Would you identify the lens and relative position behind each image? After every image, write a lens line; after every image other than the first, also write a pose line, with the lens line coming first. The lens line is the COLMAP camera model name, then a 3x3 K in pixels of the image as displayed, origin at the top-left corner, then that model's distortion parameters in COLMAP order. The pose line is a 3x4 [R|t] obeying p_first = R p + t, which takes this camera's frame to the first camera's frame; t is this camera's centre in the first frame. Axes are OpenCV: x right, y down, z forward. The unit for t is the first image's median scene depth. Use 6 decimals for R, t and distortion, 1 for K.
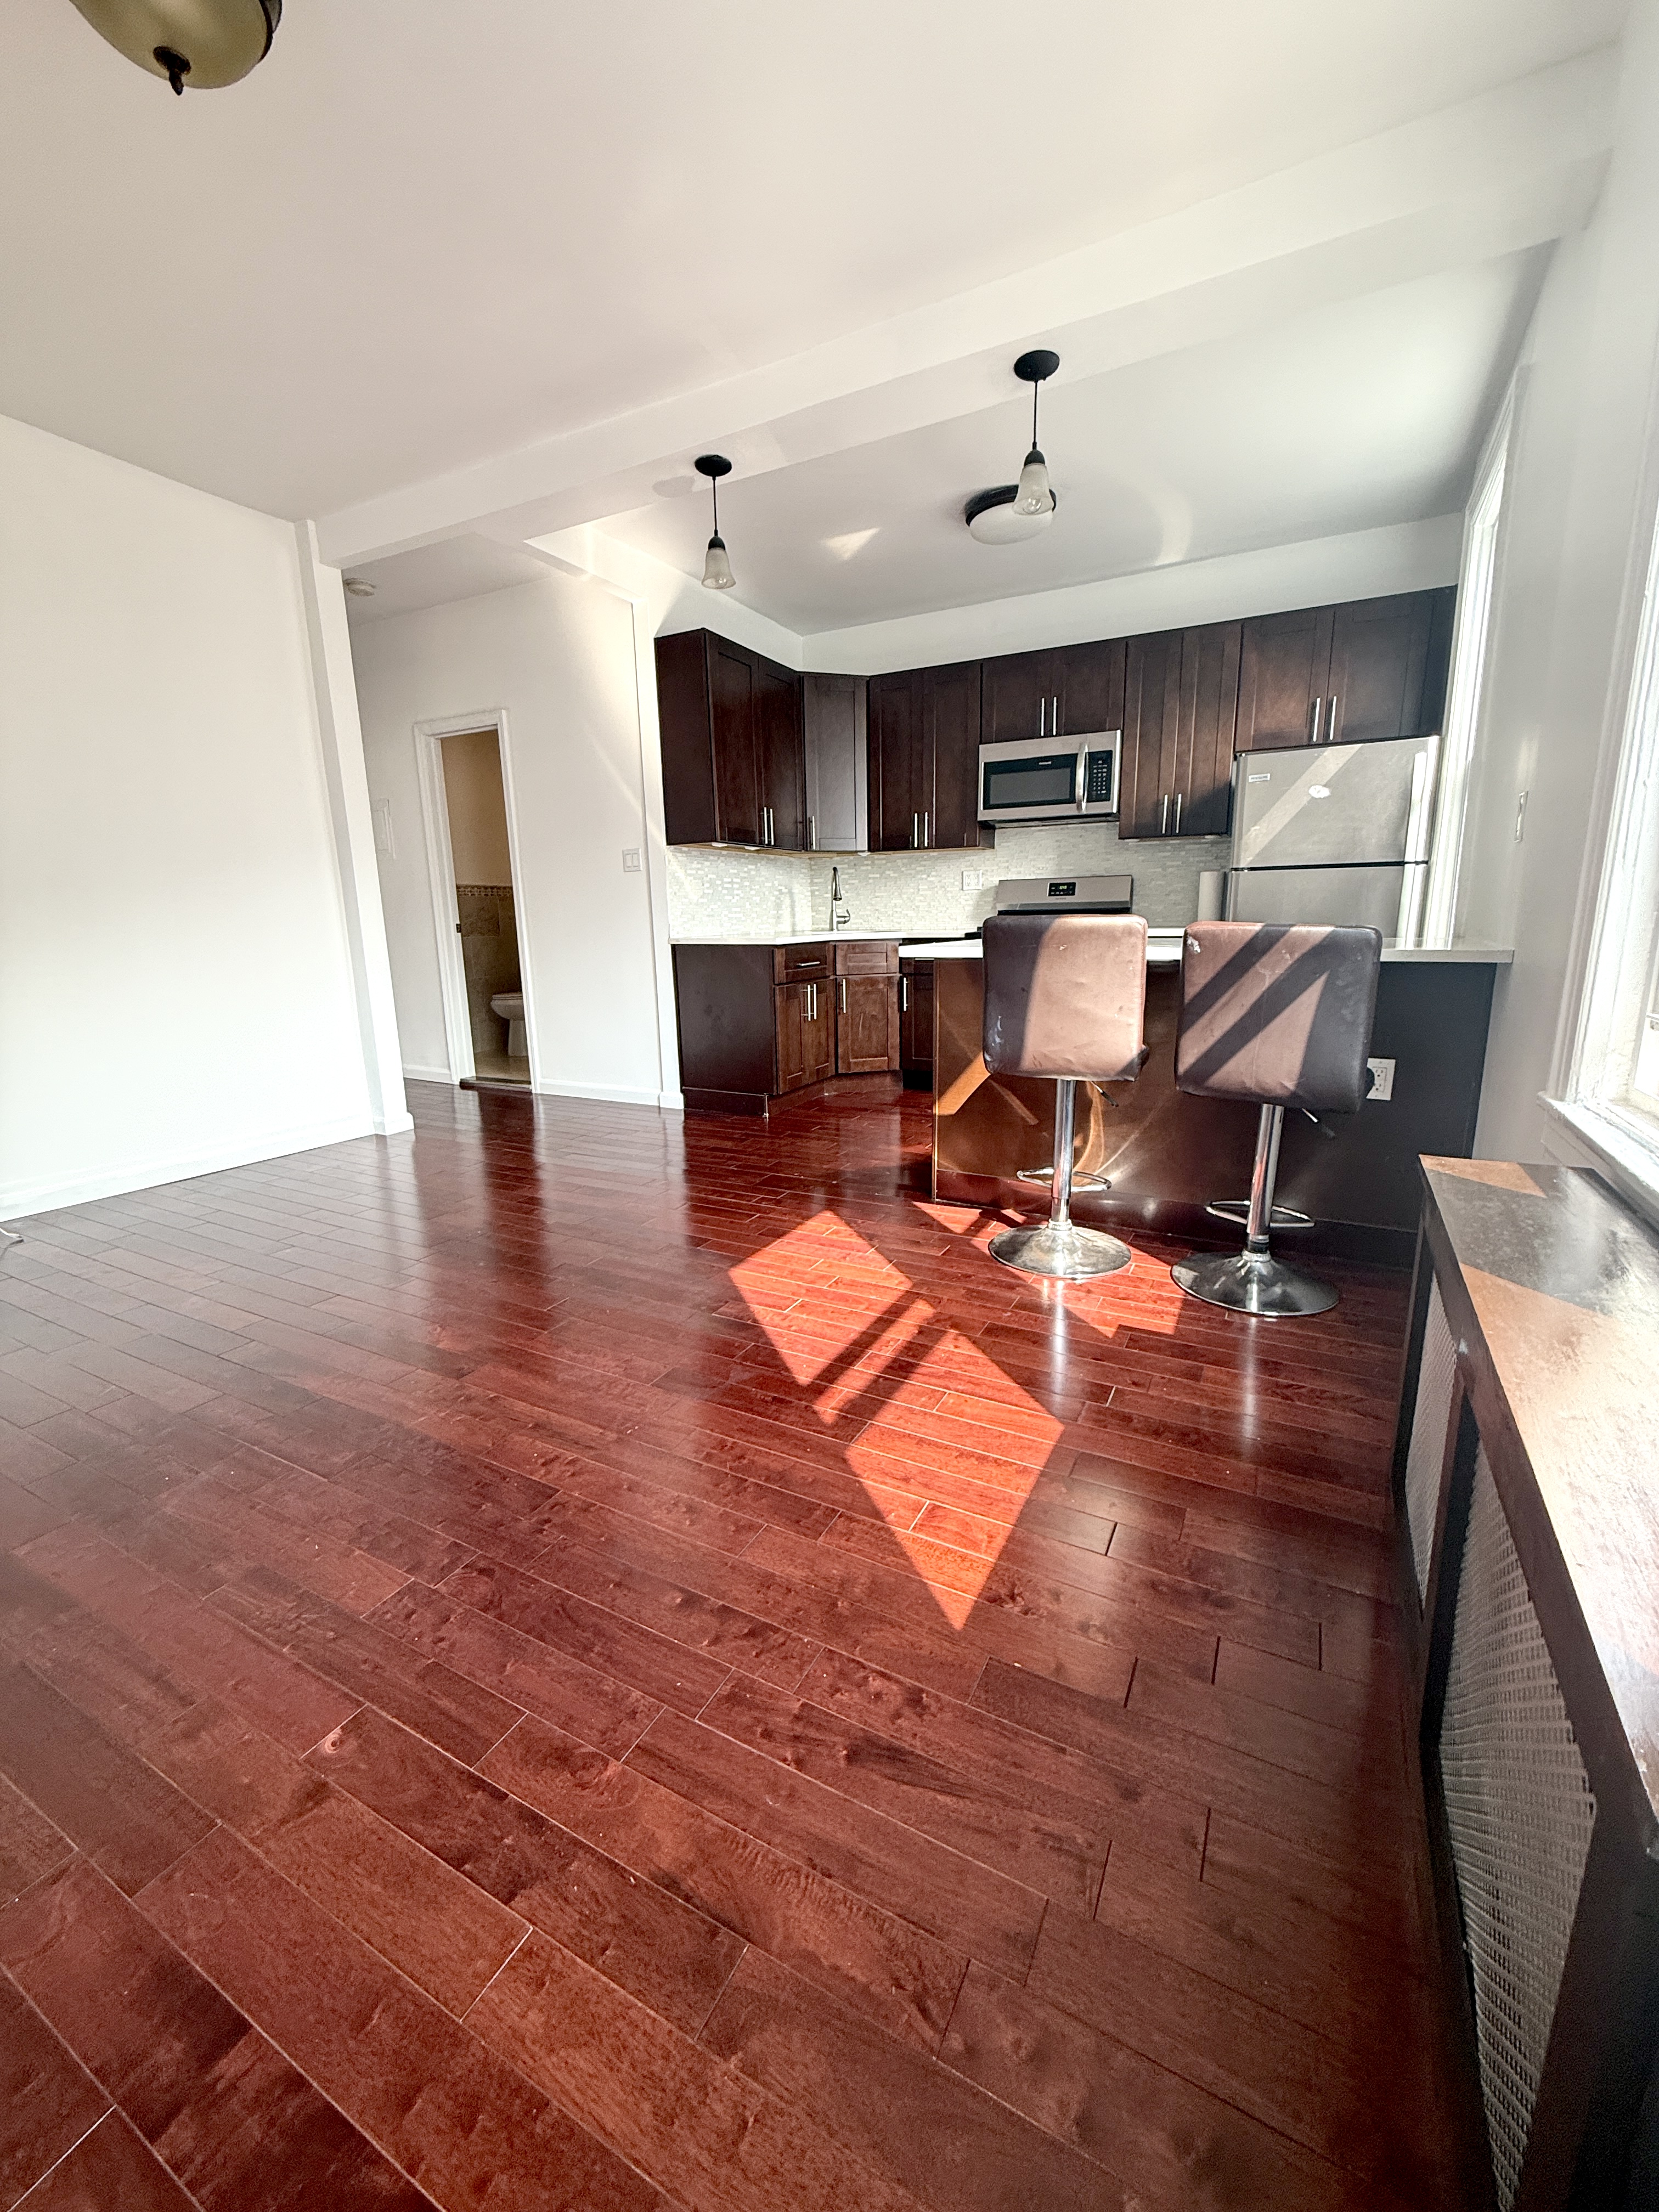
lens RADIAL K [[898.7, 0, 829.5], [0, 898.7, 1106.0], [0, 0, 1]] dist [-0.001021, 0.000121]
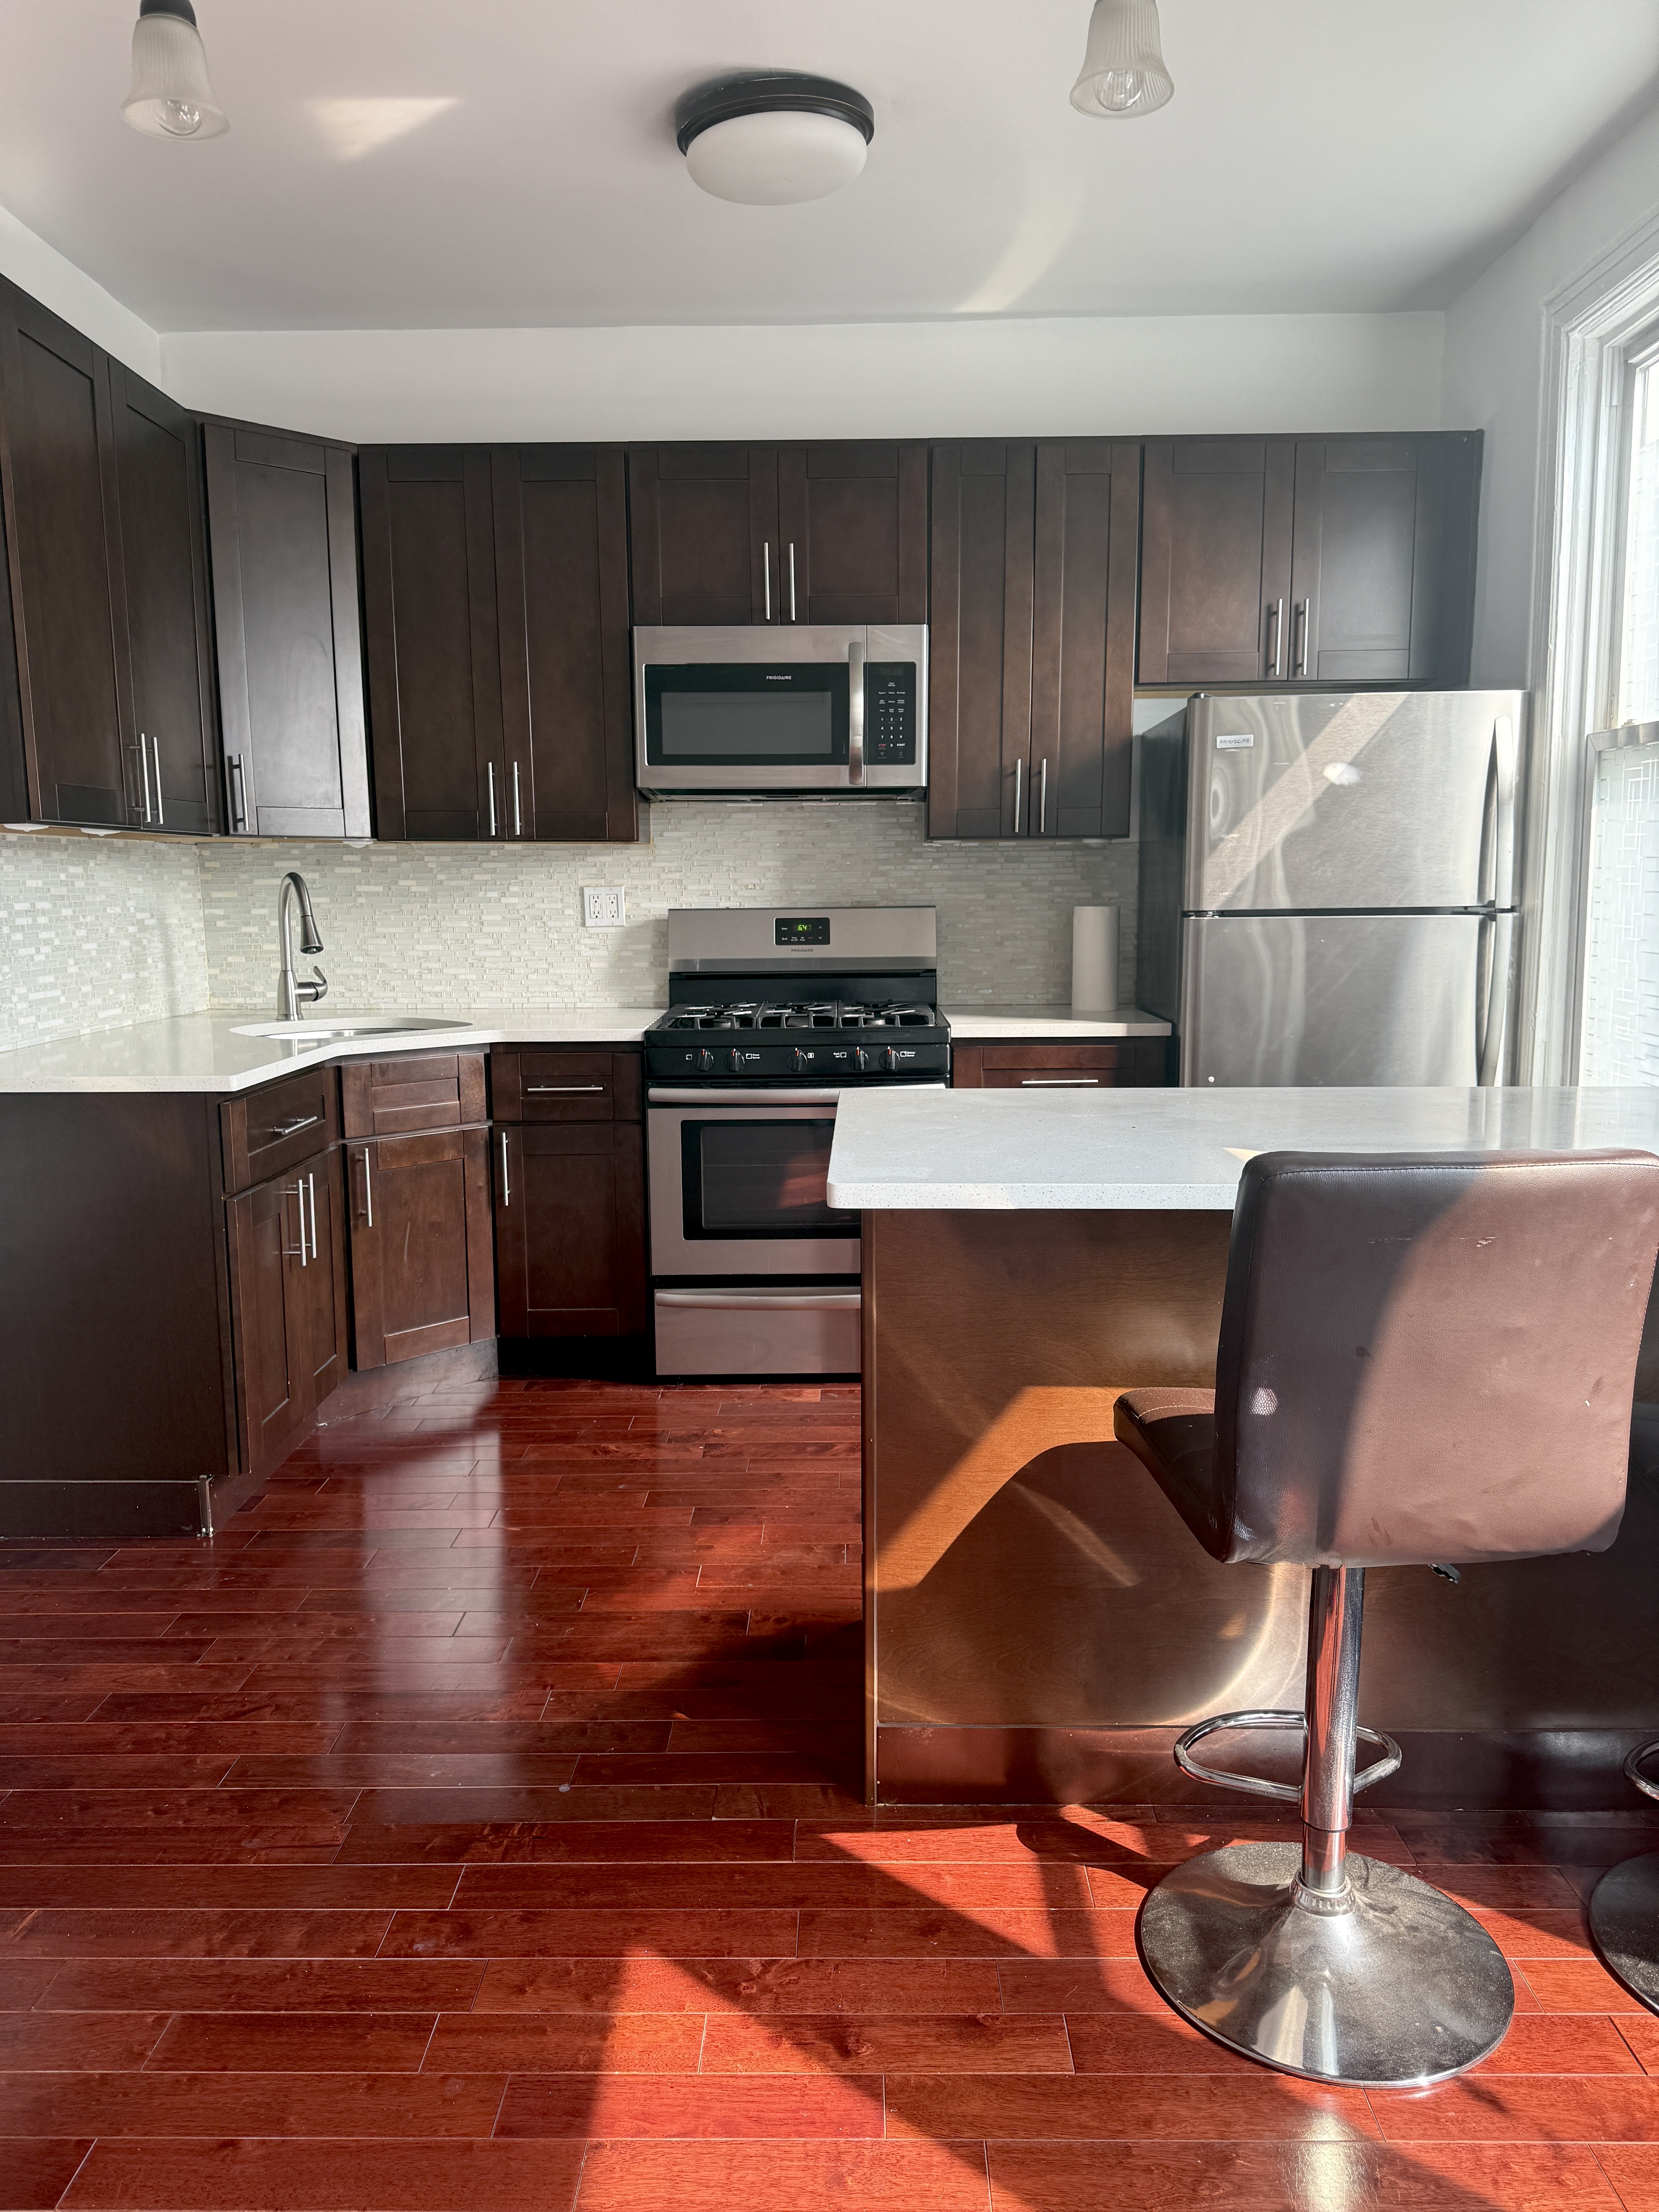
lens RADIAL K [[1558.4, 0, 829.5], [0, 1558.4, 1106.0], [0, 0, 1]] dist [0.084641, -0.112251]
pose [[0.888607, -0.053622, 0.455524, -0.130912], [0.087657, 0.994691, -0.053905, -0.108216], [-0.450215, 0.087830, 0.888590, 0.269132]]
